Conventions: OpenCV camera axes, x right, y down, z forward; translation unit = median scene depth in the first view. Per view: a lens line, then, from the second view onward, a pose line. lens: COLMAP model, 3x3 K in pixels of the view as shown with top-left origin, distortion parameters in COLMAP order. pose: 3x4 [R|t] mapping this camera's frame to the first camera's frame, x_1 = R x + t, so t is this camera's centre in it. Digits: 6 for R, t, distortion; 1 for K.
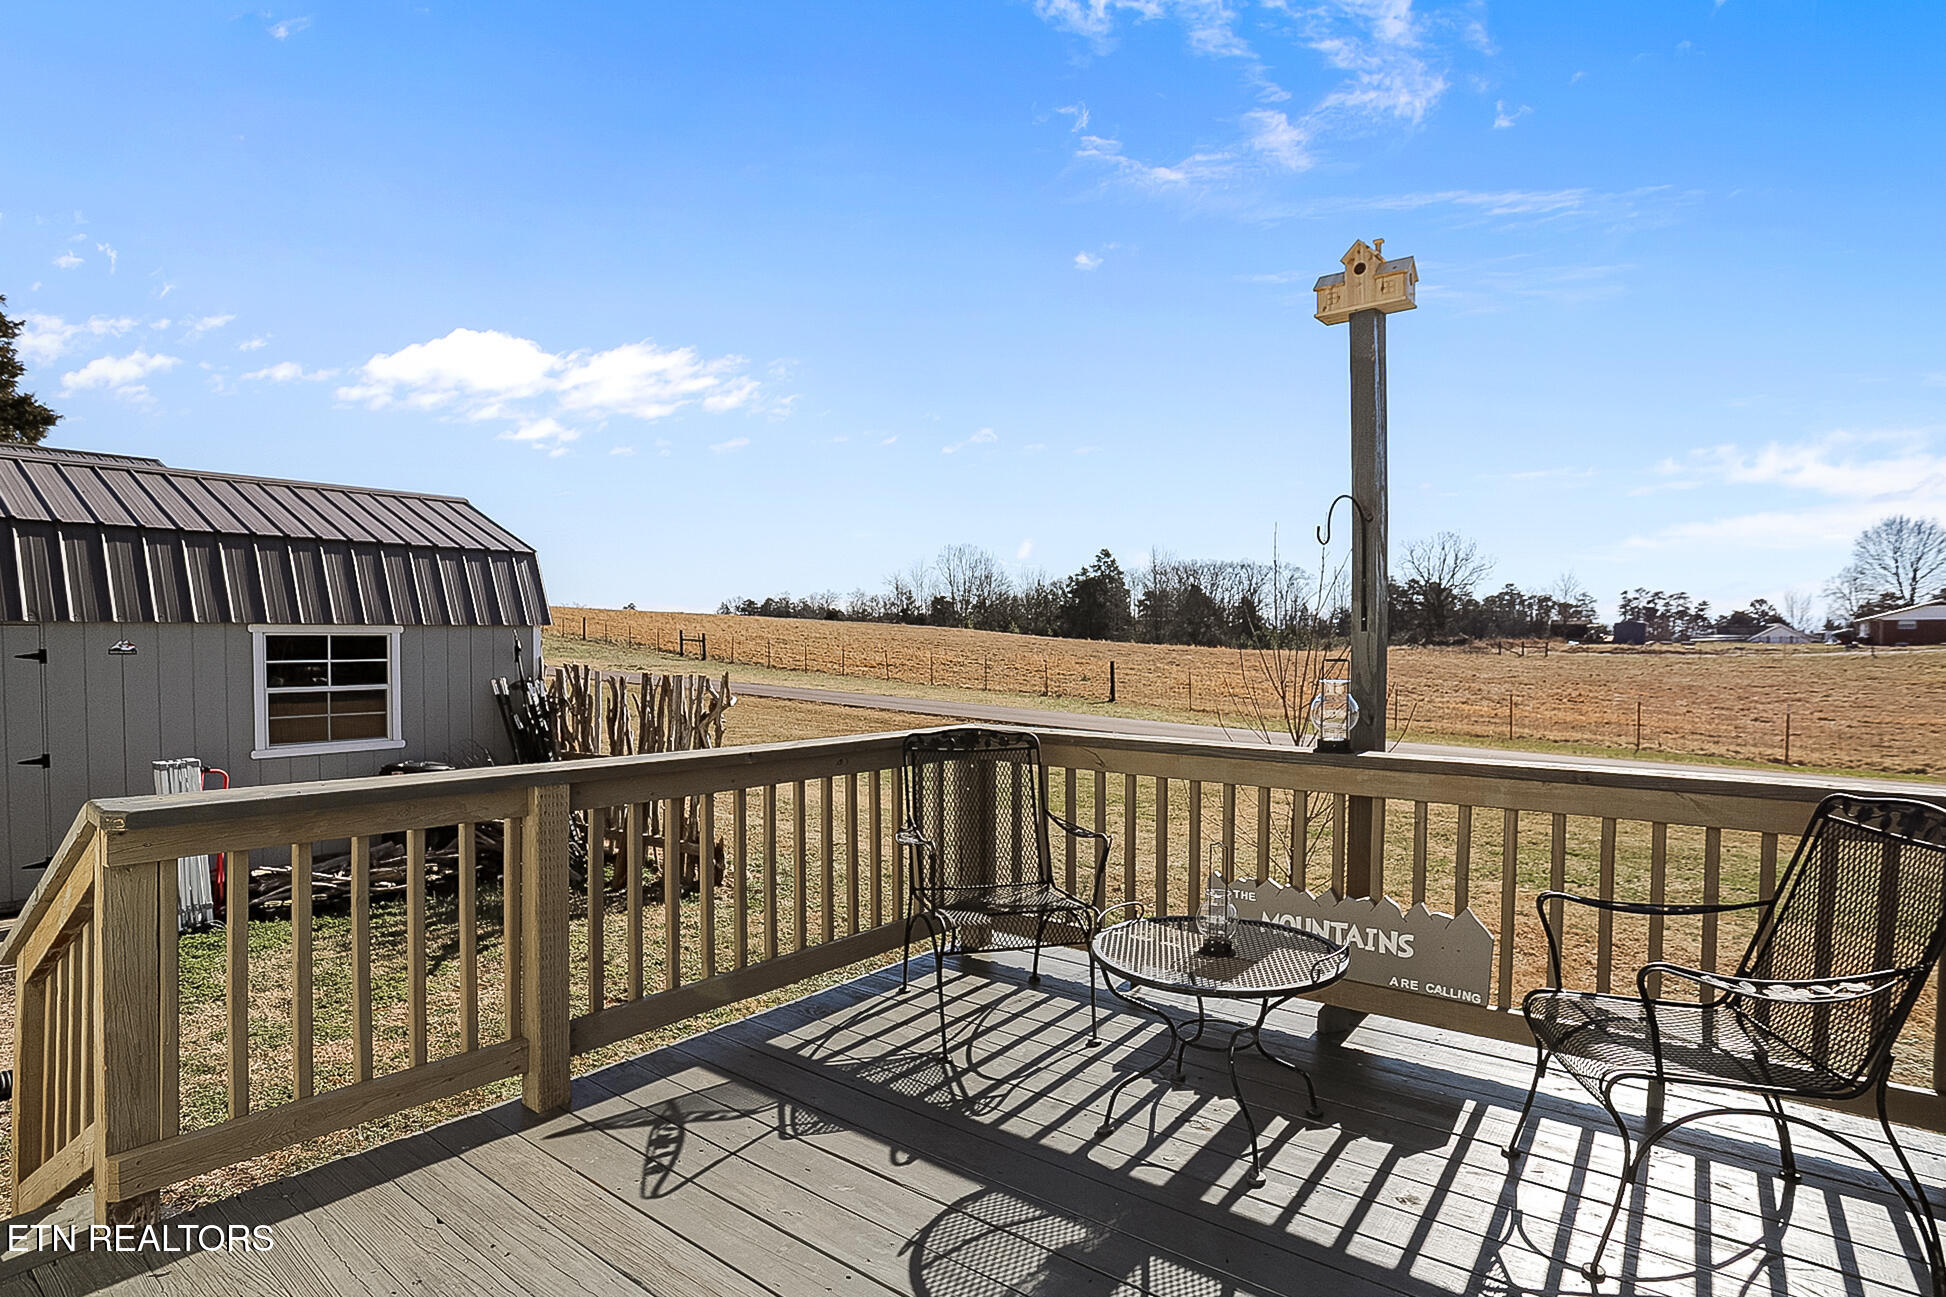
lens RADIAL K [[1018.7, 0, 973.0], [0, 1018.7, 648.5], [0, 0, 1]] dist [-0.041041, 0.000969]
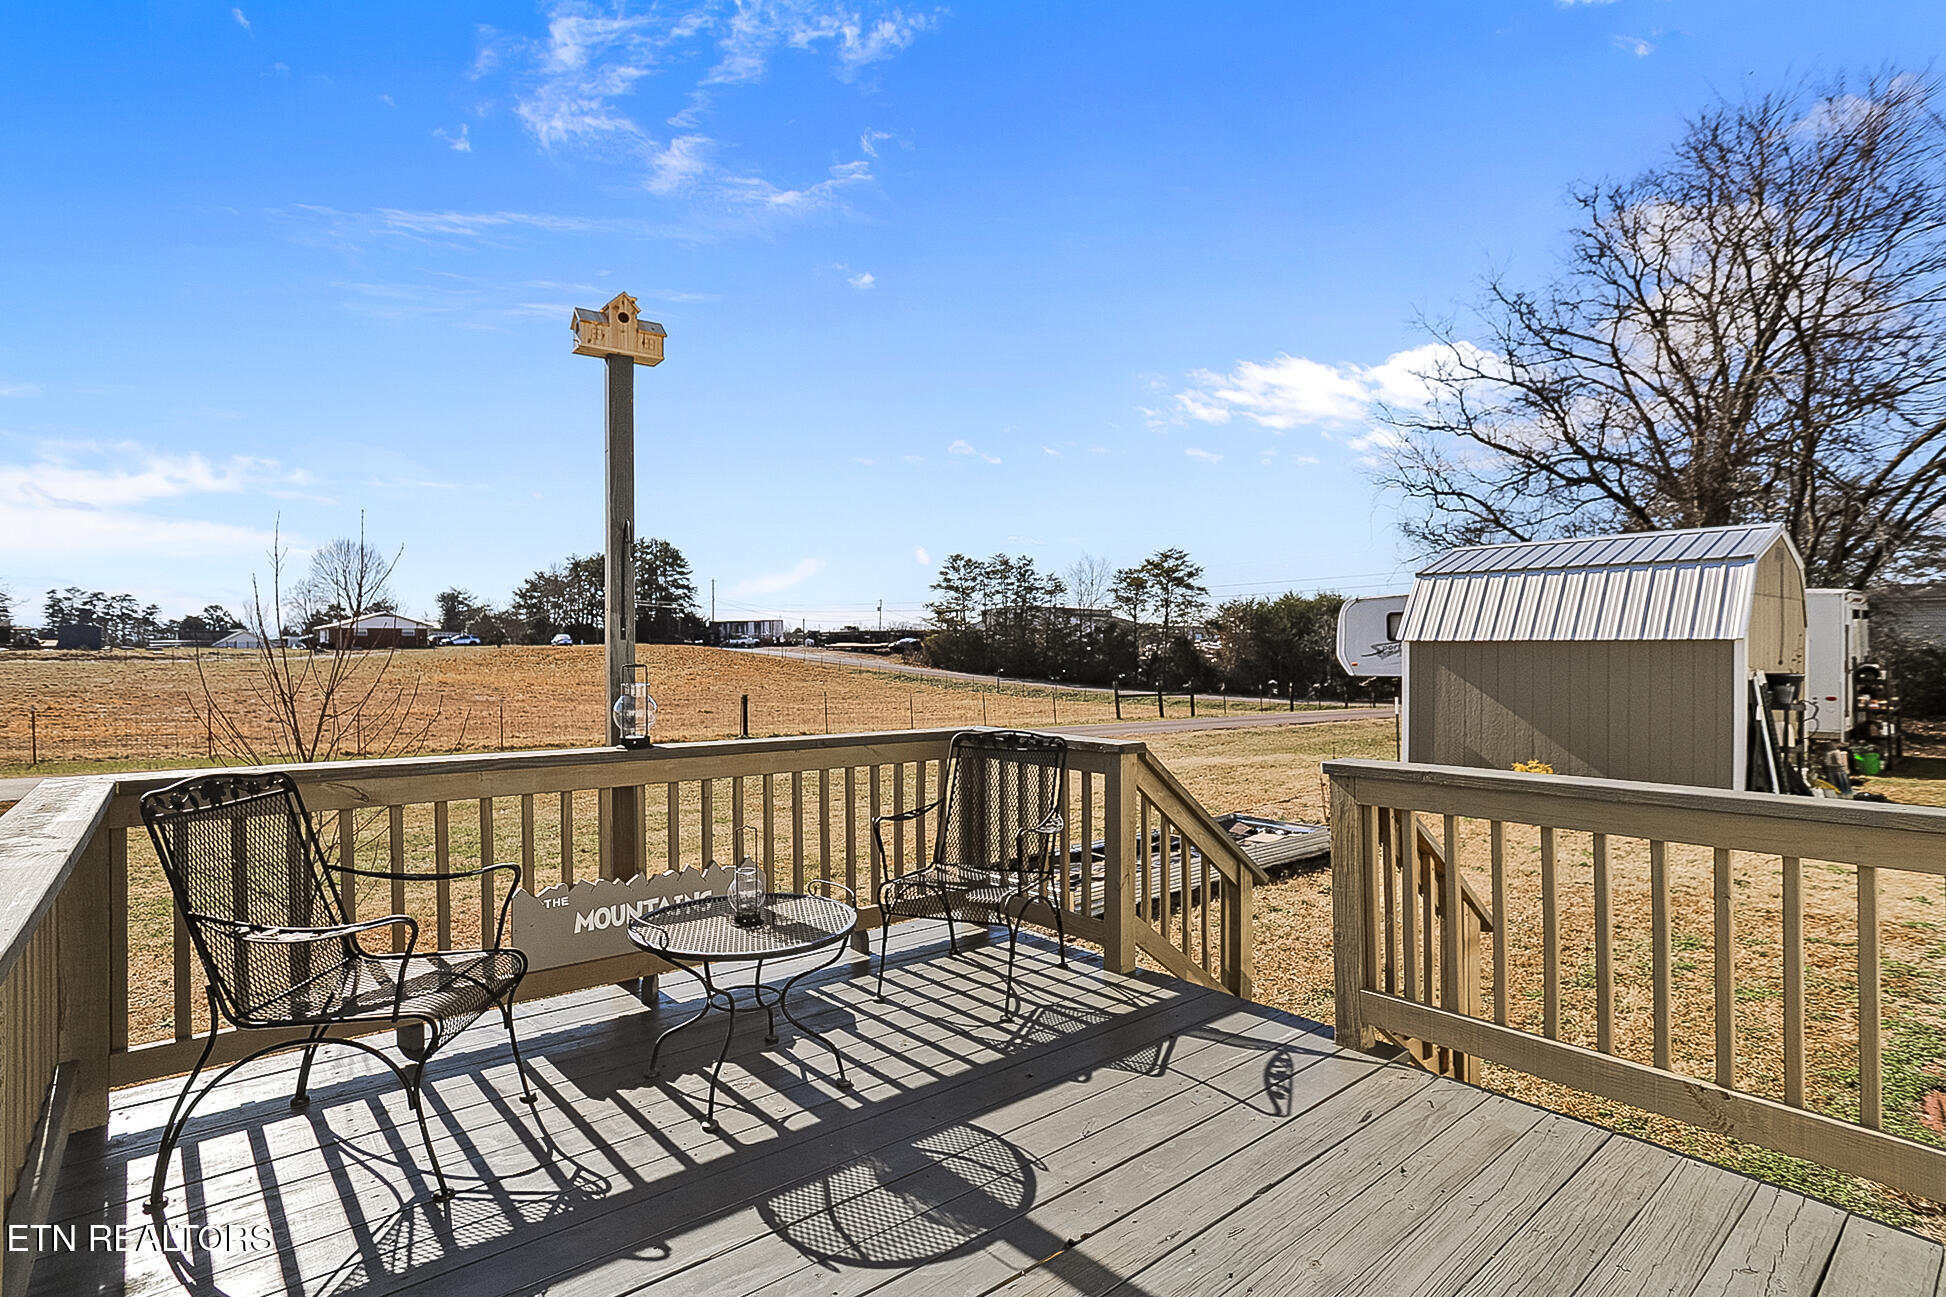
lens RADIAL K [[964.2, 0, 973.0], [0, 964.2, 648.5], [0, 0, 1]] dist [0.001050, 0.000847]
pose [[0.230053, -0.002715, 0.973174, -0.546216], [0.007309, 0.999973, 0.001062, -0.007623], [-0.973151, 0.006869, 0.230067, 0.362147]]
